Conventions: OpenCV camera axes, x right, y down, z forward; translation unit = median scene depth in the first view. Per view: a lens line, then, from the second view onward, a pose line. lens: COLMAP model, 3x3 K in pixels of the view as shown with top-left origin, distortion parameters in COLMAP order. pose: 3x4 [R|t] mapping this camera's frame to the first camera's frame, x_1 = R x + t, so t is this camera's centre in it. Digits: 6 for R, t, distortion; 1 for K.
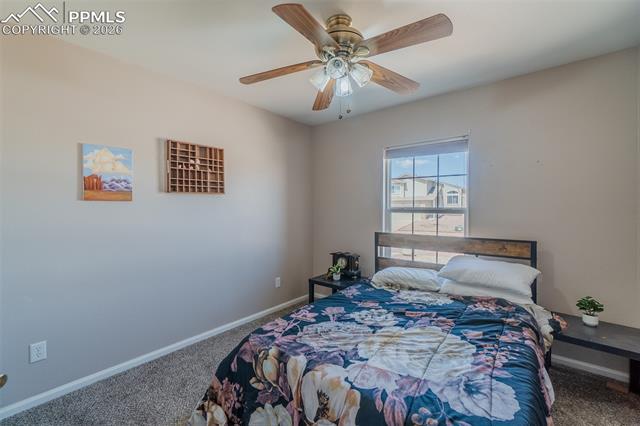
lens RADIAL K [[291.5, 0, 313.8], [0, 291.5, 211.4], [0, 0, 1]] dist [-0.019607, -0.000161]
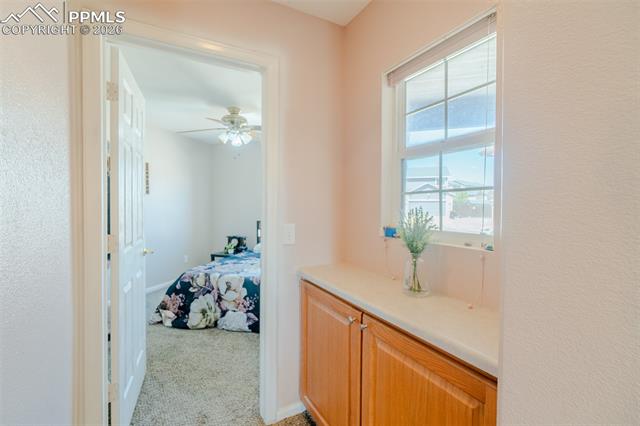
lens RADIAL K [[291.5, 0, 313.8], [0, 291.5, 211.4], [0, 0, 1]] dist [-0.019607, -0.000161]
pose [[0.931966, -0.000537, 0.362545, -0.133435], [-0.001798, 0.999980, 0.006105, 0.025765], [-0.362541, -0.006342, 0.931946, -1.098946]]
